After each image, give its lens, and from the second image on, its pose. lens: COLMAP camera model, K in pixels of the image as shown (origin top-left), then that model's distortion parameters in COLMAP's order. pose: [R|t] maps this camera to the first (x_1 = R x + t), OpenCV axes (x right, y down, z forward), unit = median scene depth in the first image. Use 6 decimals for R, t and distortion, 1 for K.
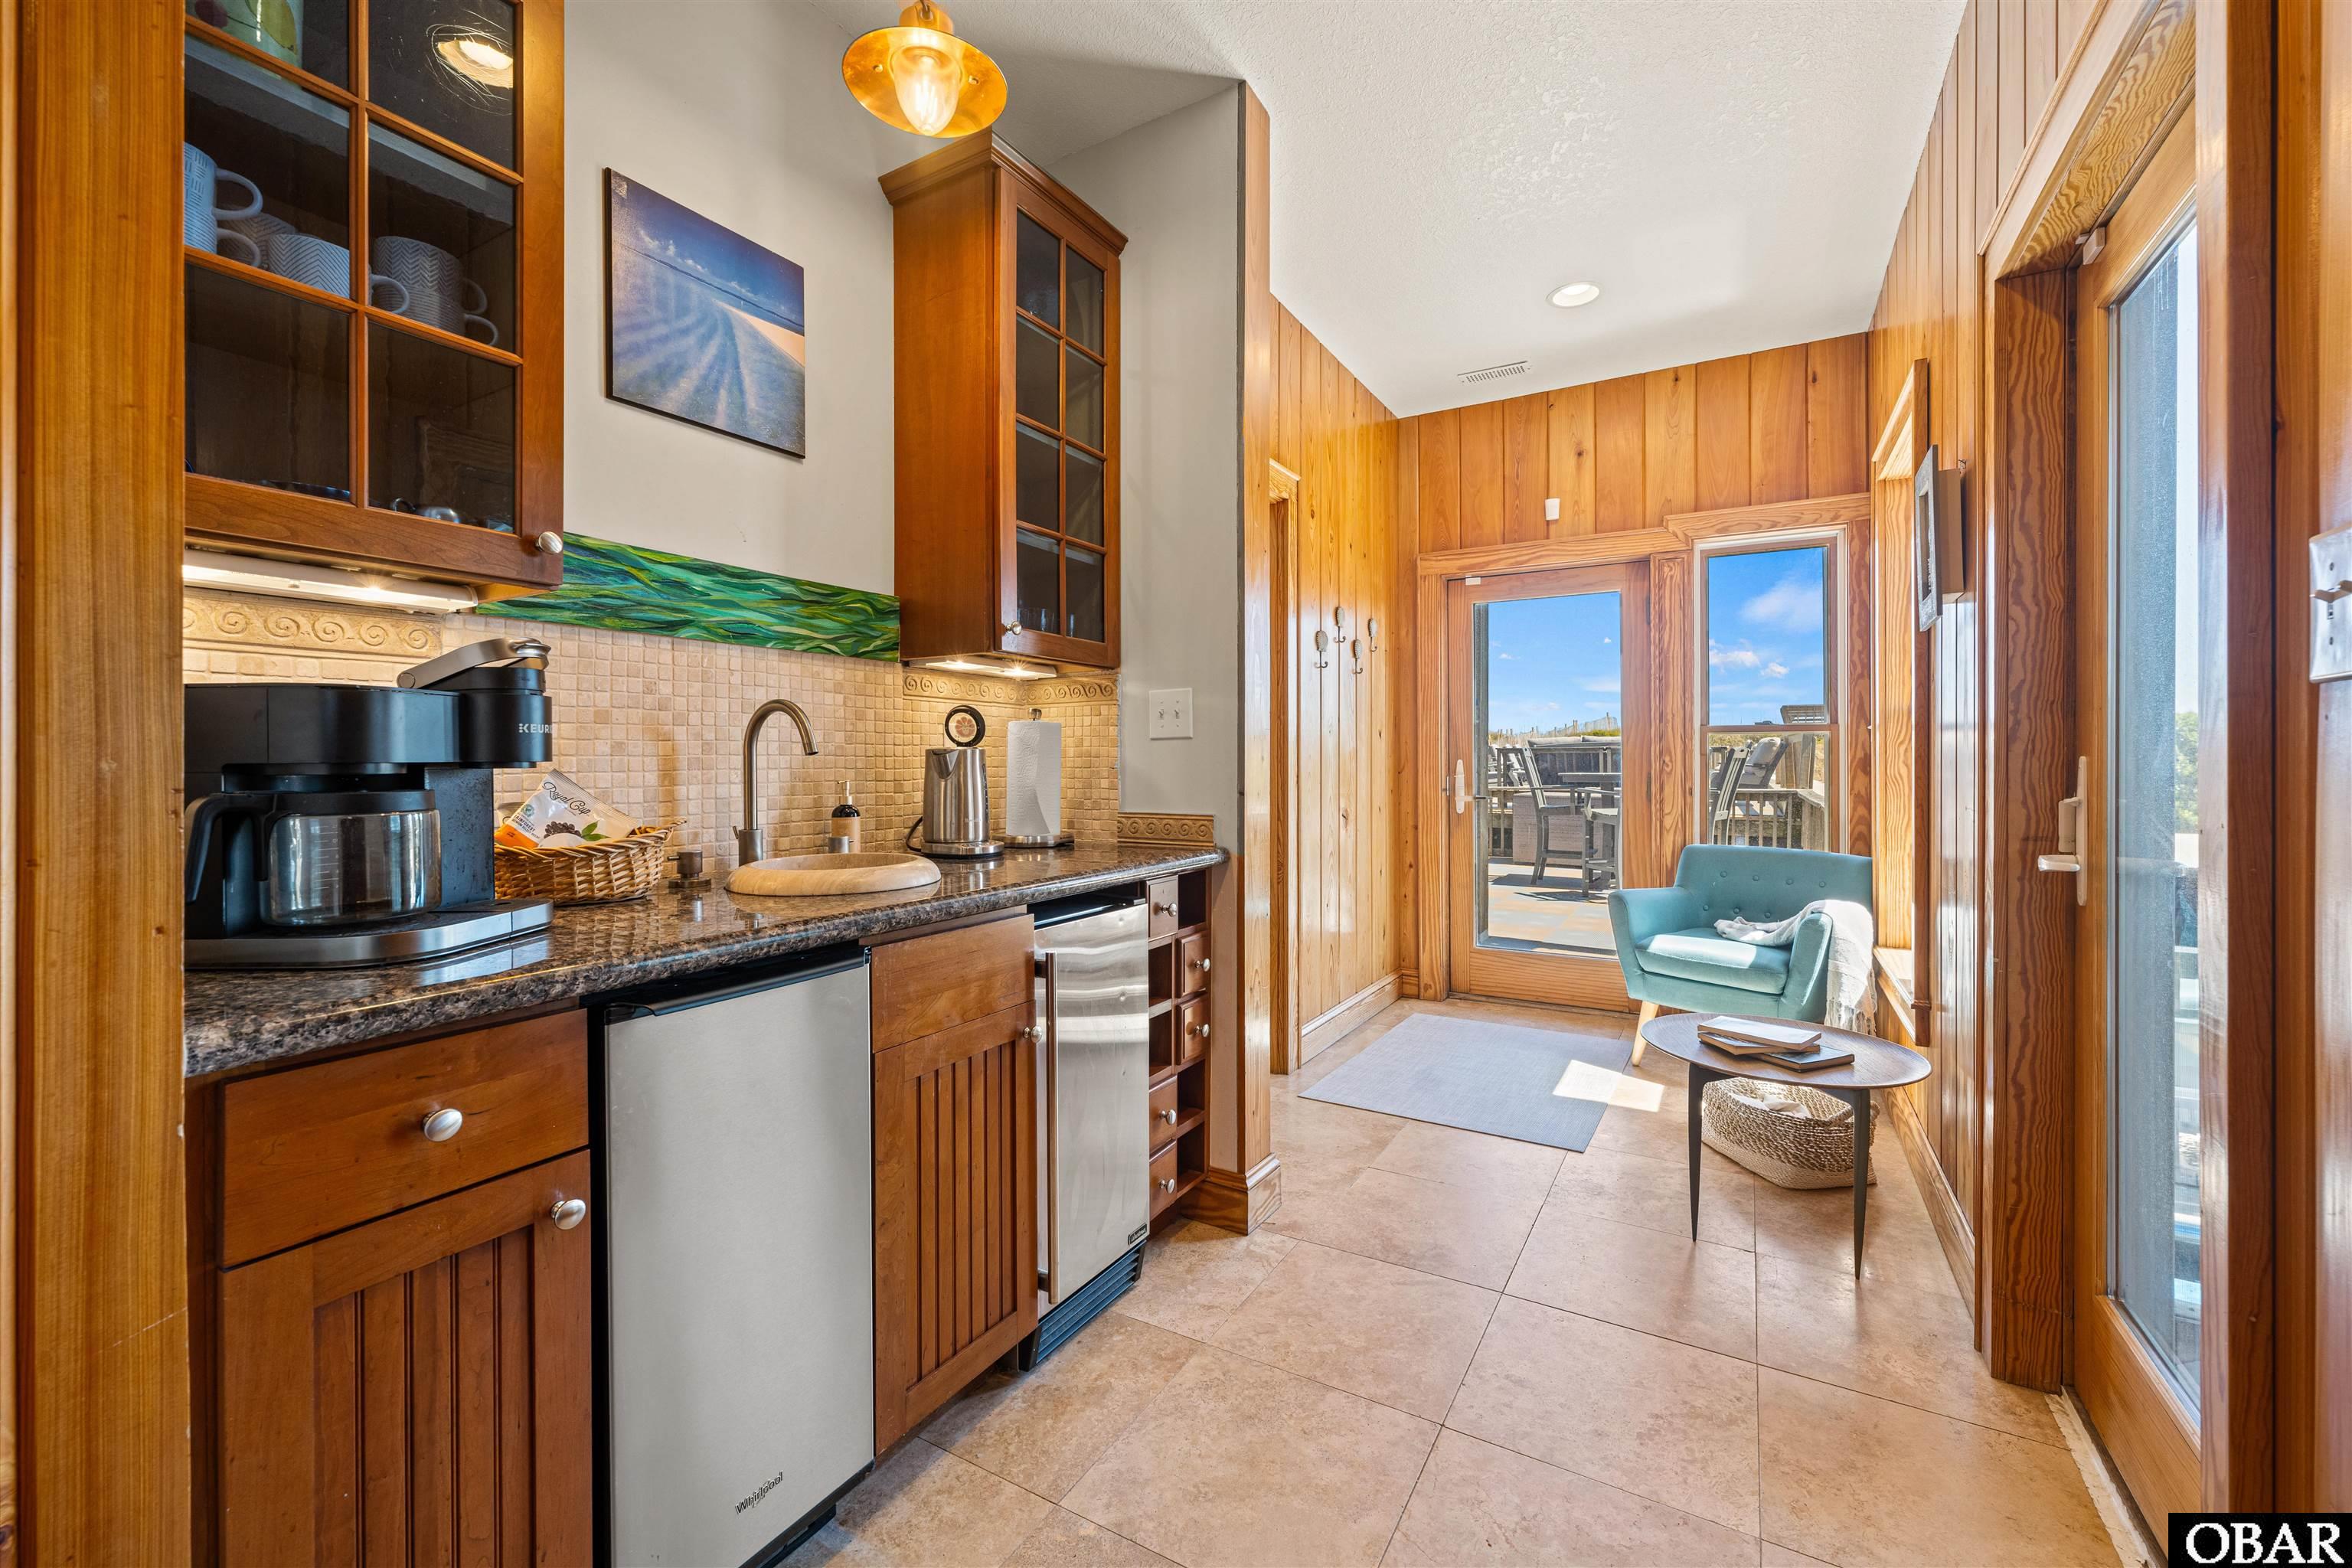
lens RADIAL K [[940.1, 0, 1177.9], [0, 940.1, 768.1], [0, 0, 1]] dist [-0.000700, -0.000105]
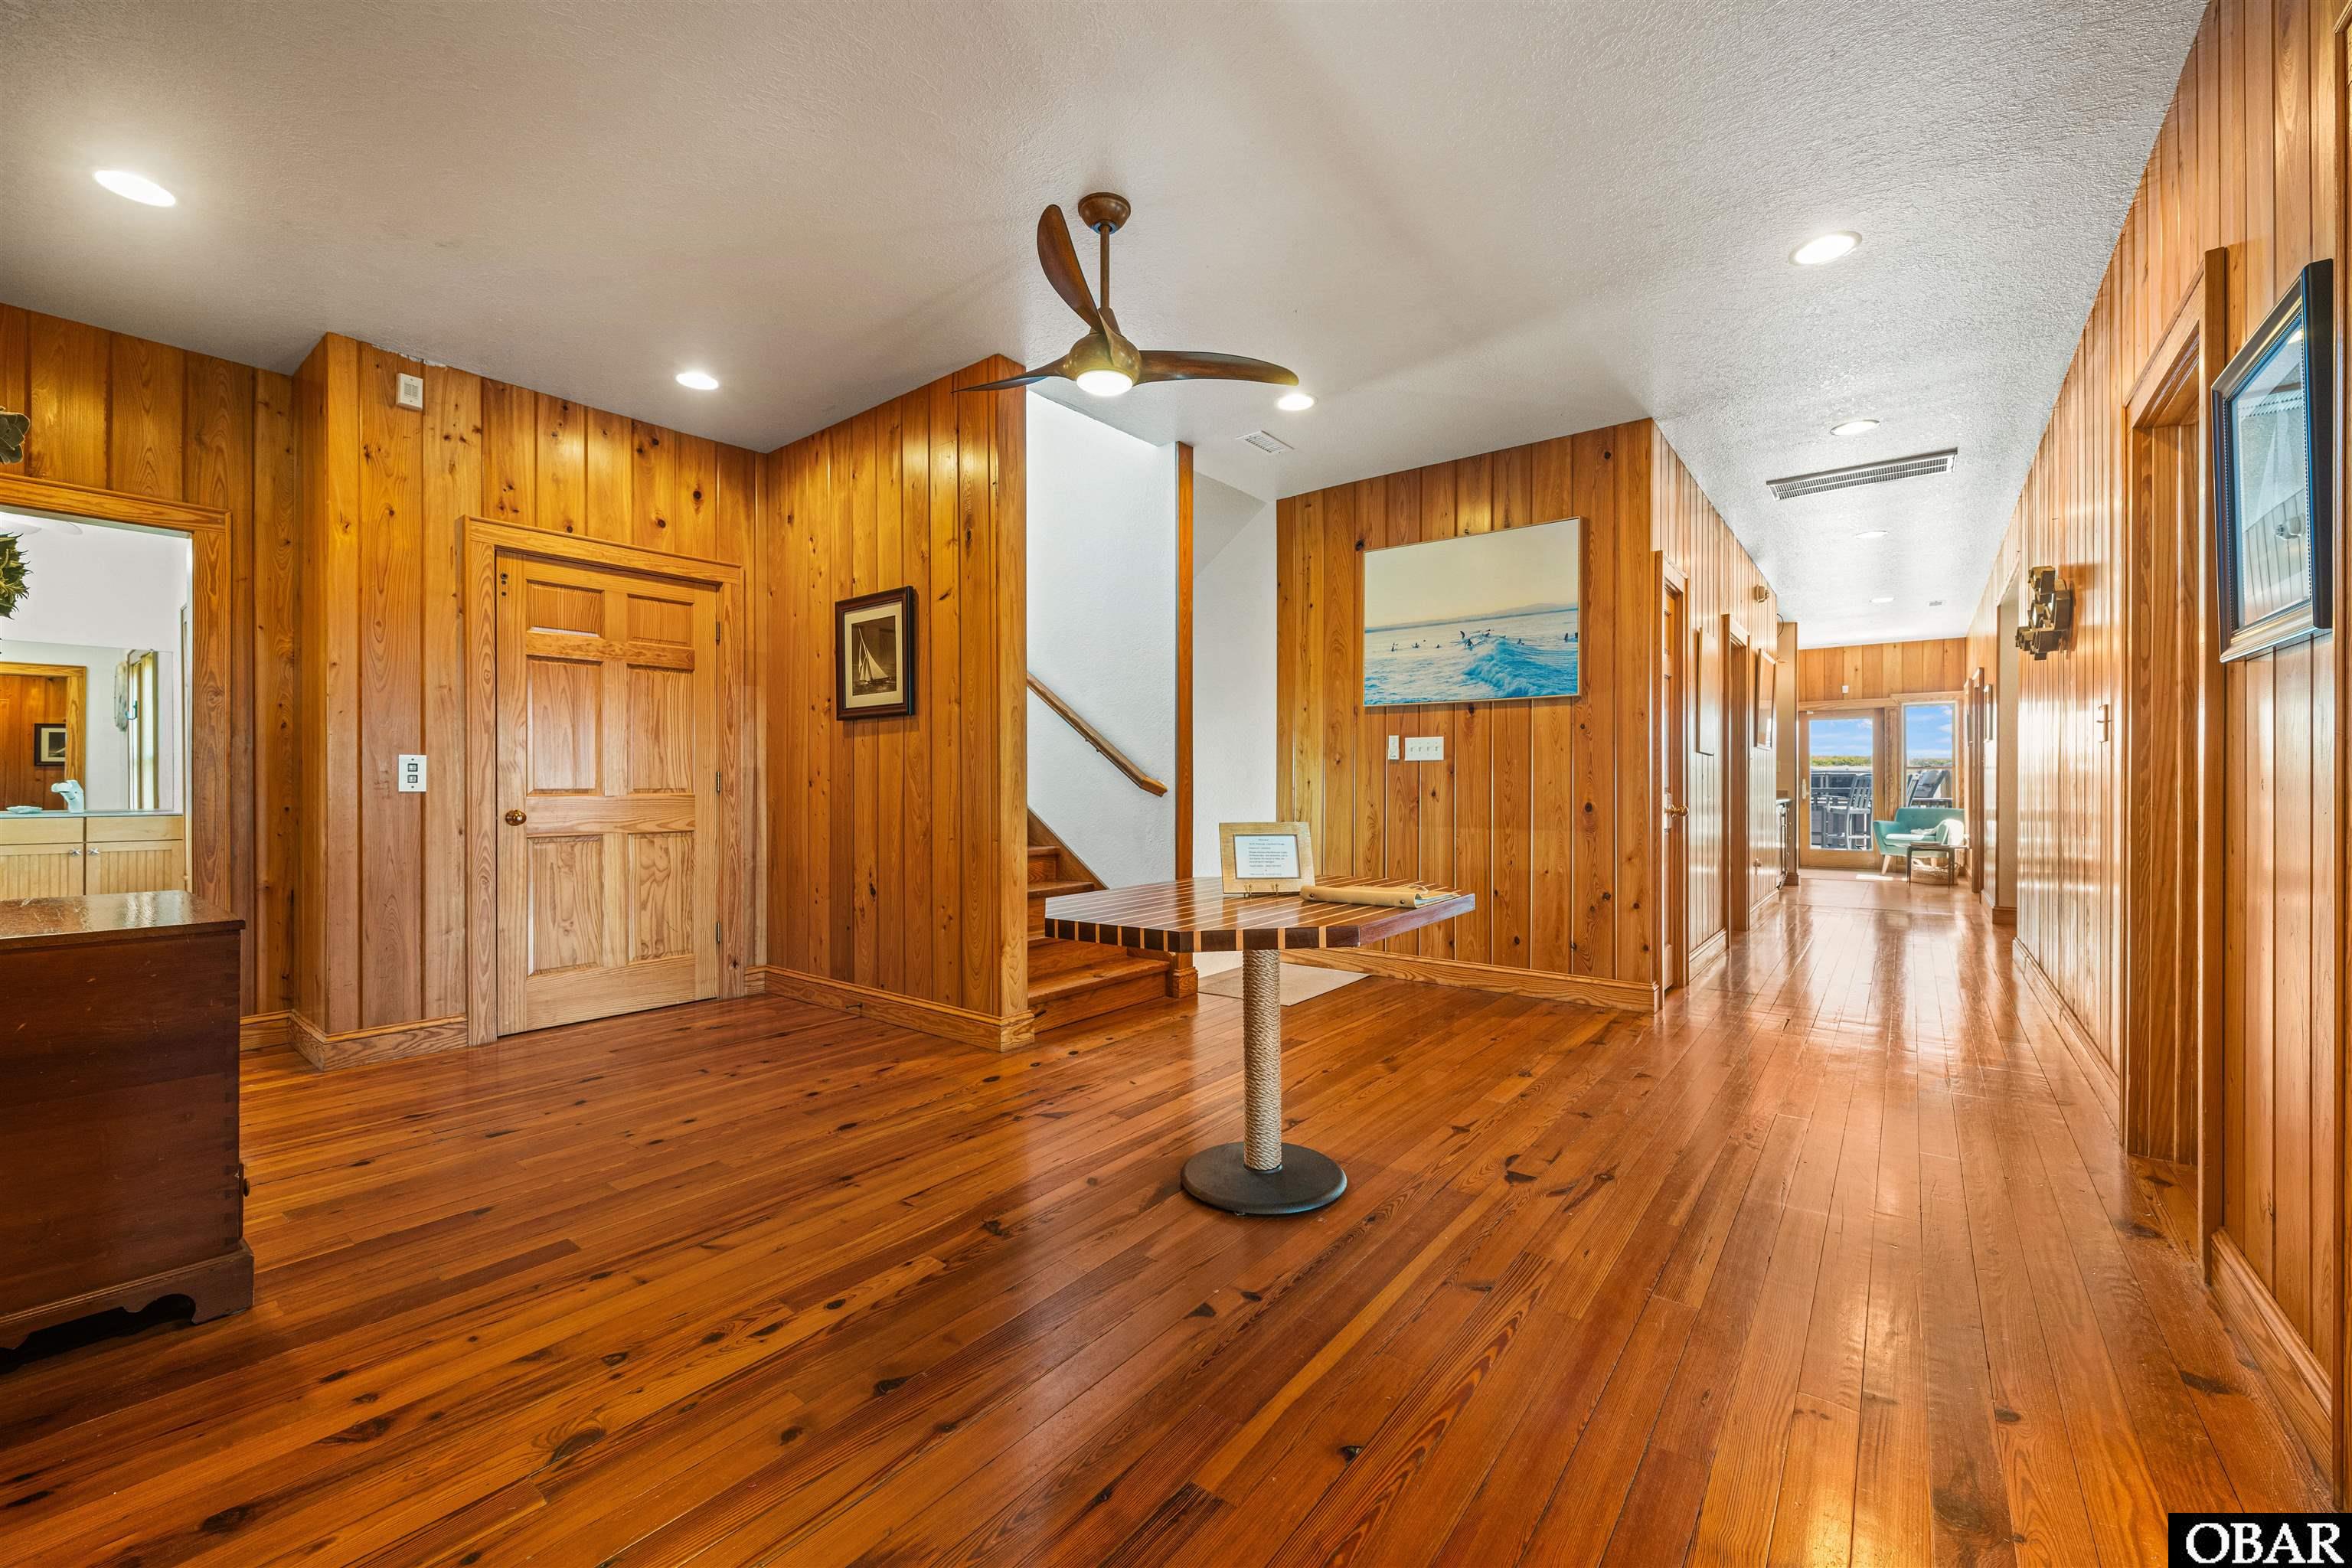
lens RADIAL K [[940.1, 0, 1174.4], [0, 940.1, 788.3], [0, 0, 1]] dist [-0.000700, -0.000105]
pose [[0.992318, 0.005237, -0.123600, -1.310439], [-0.005273, 0.999986, 0.000035, 0.032032], [0.123598, 0.000617, 0.992332, -2.143051]]
